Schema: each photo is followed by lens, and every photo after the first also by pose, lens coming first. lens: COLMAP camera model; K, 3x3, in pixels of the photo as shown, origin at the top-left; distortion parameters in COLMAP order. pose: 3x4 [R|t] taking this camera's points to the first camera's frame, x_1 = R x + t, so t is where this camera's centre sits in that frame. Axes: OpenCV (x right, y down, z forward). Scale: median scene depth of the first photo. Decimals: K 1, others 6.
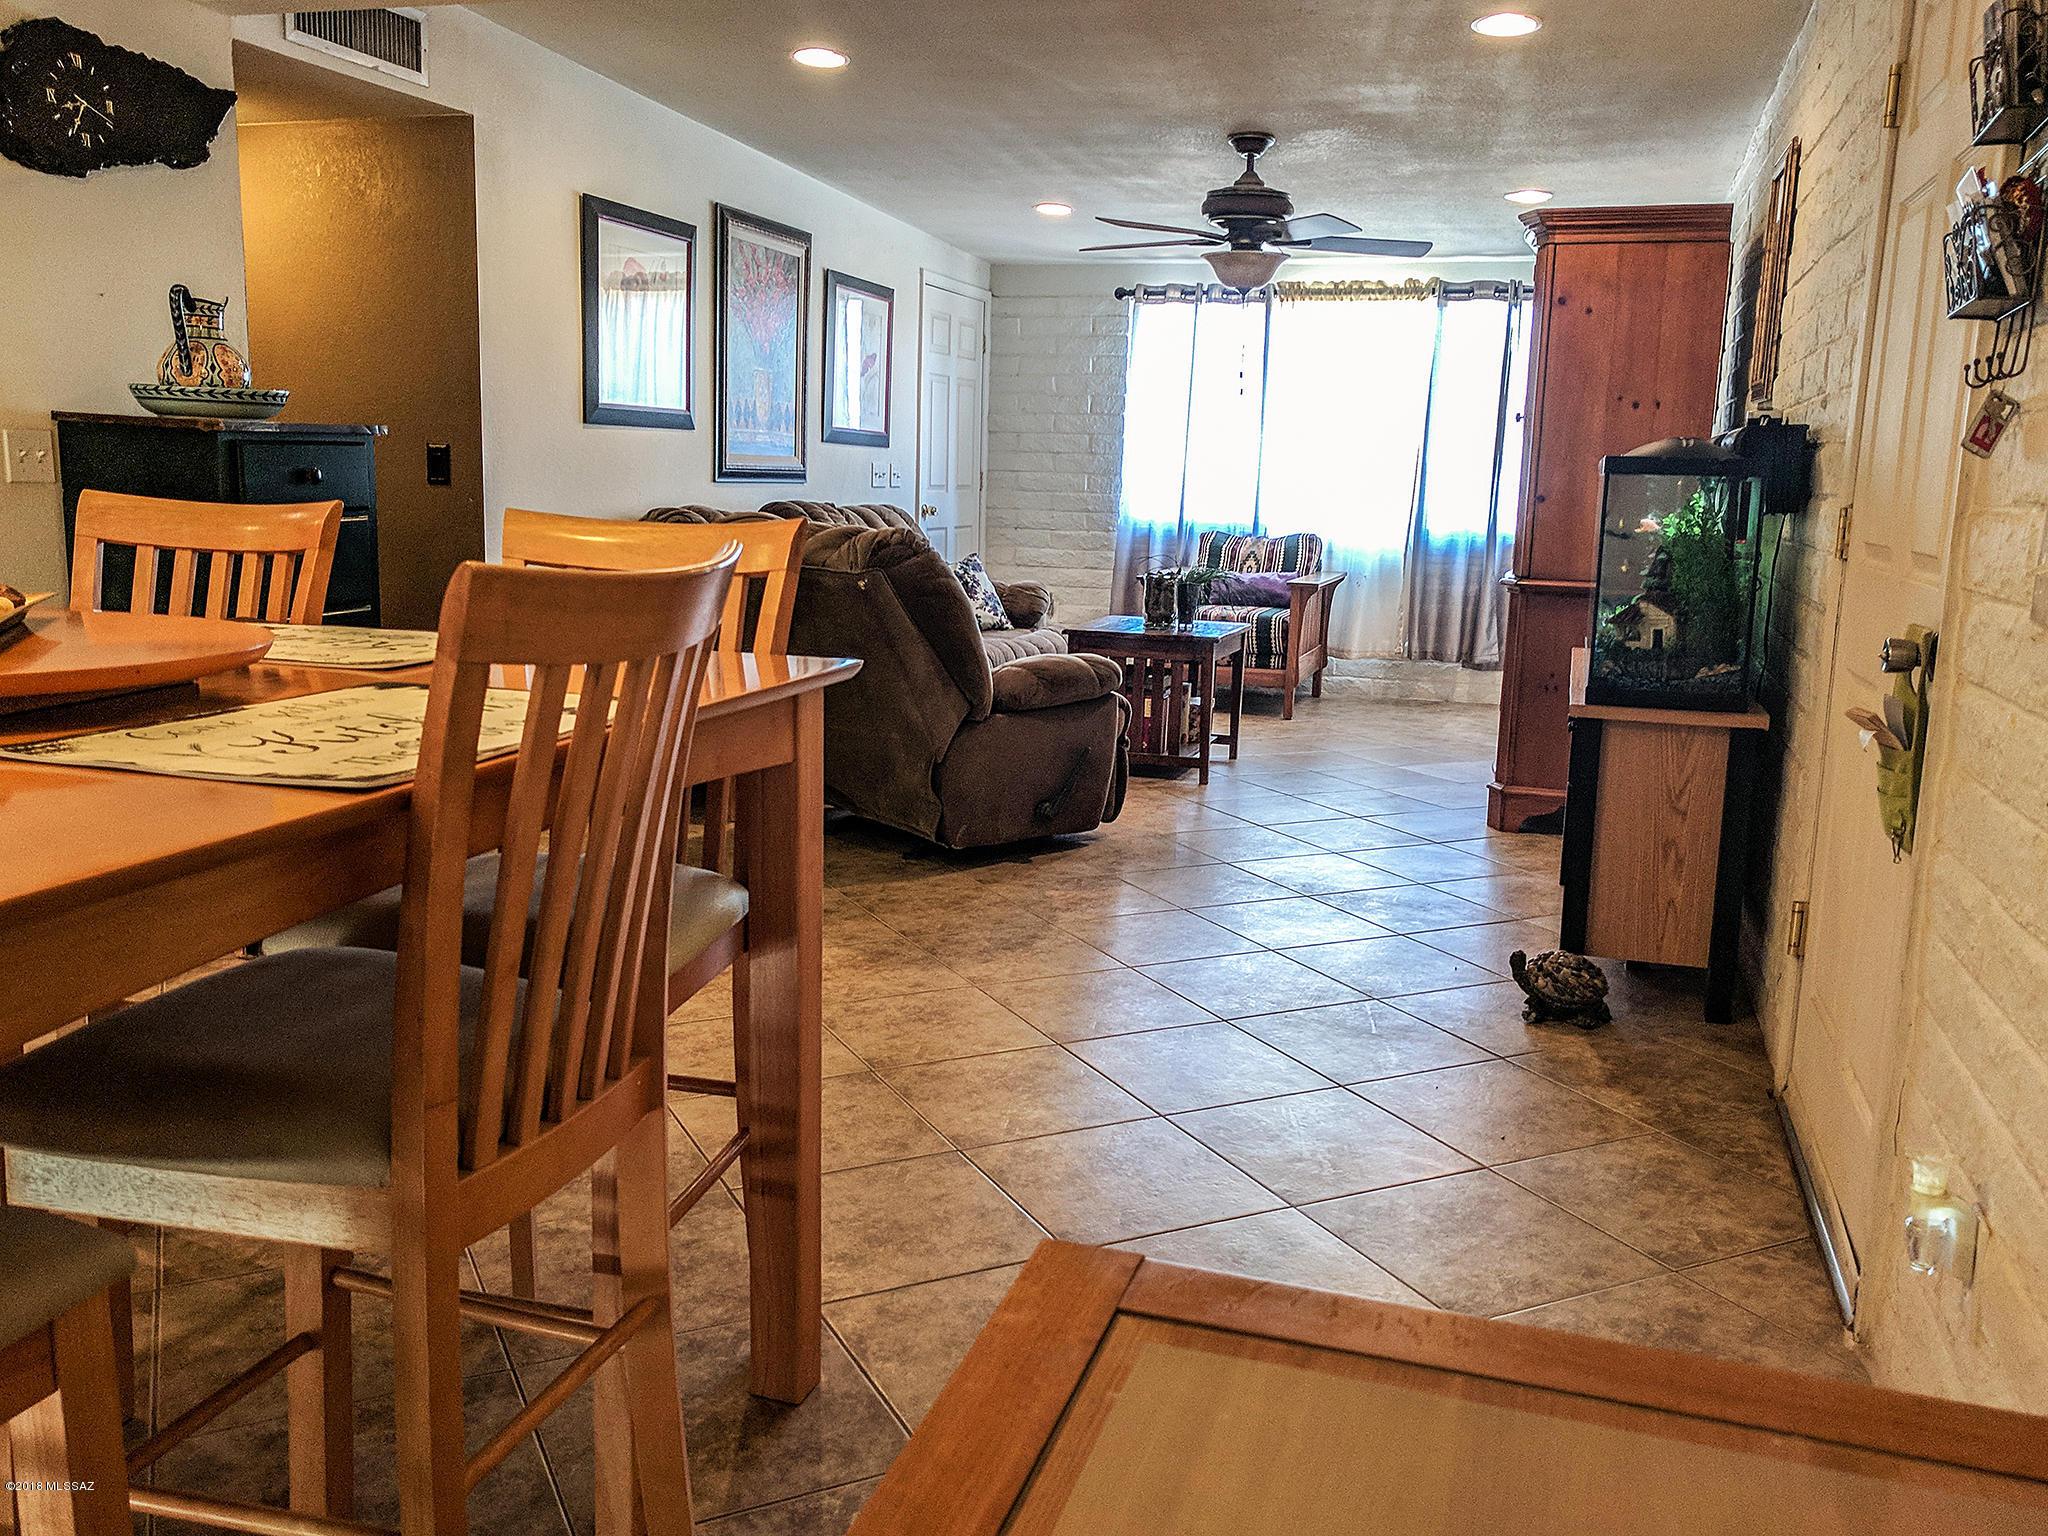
lens RADIAL K [[1680.1, 0, 1023.2], [0, 1680.1, 771.6], [0, 0, 1]] dist [-0.004837, -0.007860]
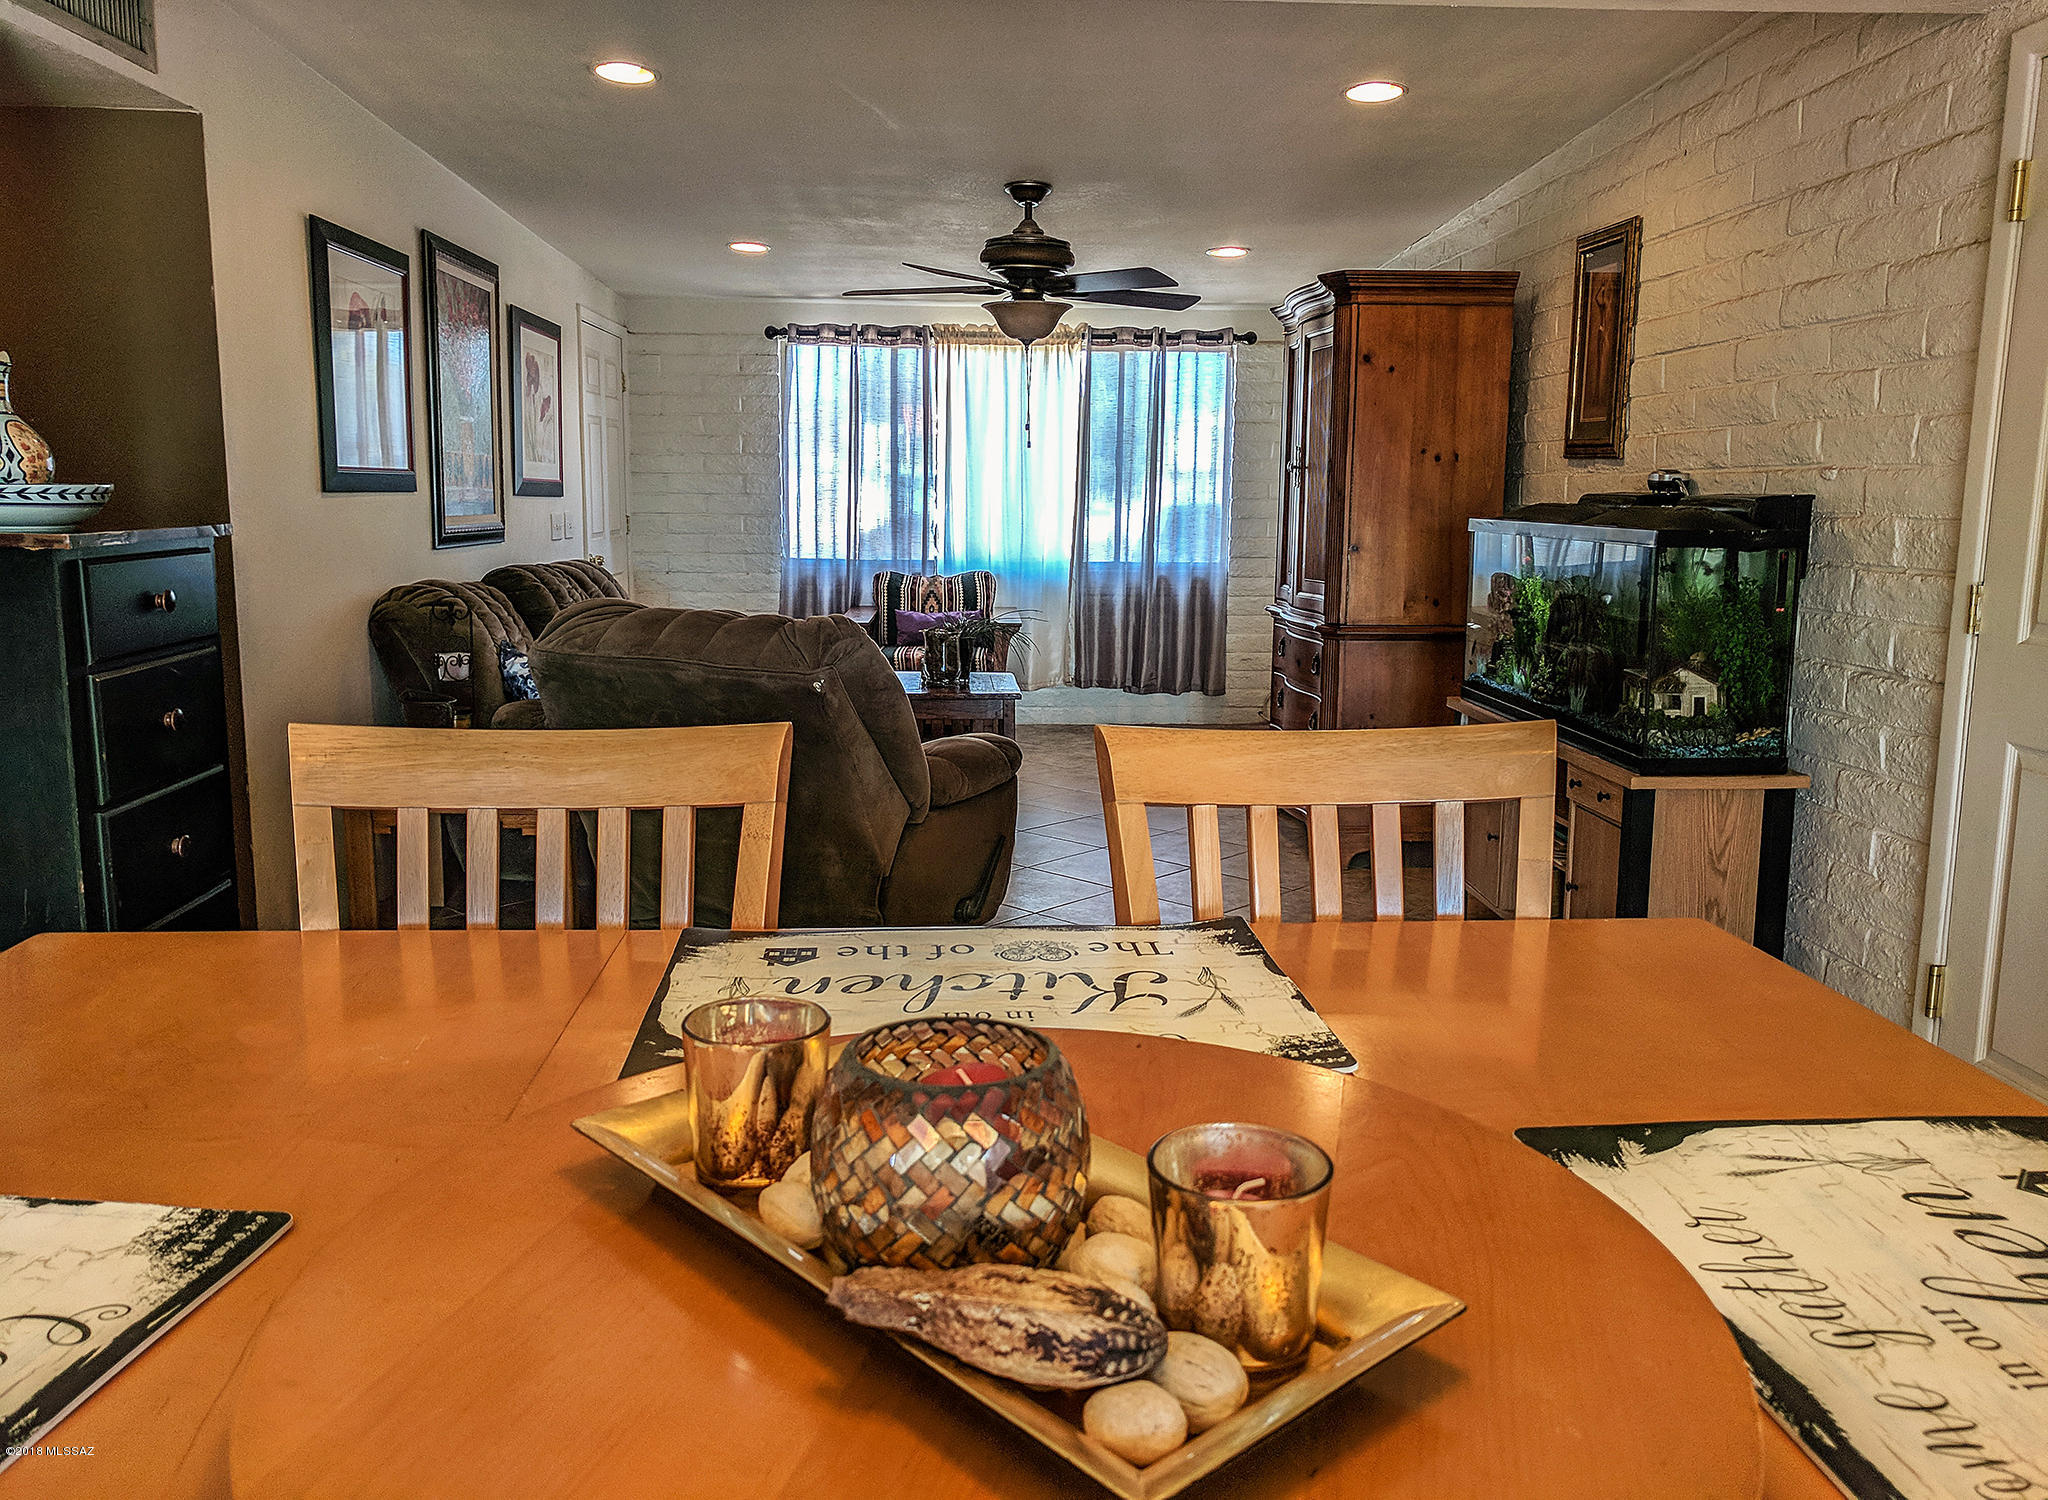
lens RADIAL K [[1545.3, 0, 1020.6], [0, 1545.3, 734.5], [0, 0, 1]] dist [-0.005782, 0.001492]
pose [[0.934485, -0.074055, 0.348214, -0.203294], [0.078965, 0.996877, 0.000094, -0.057889], [-0.347133, 0.027409, 0.937415, 0.162389]]
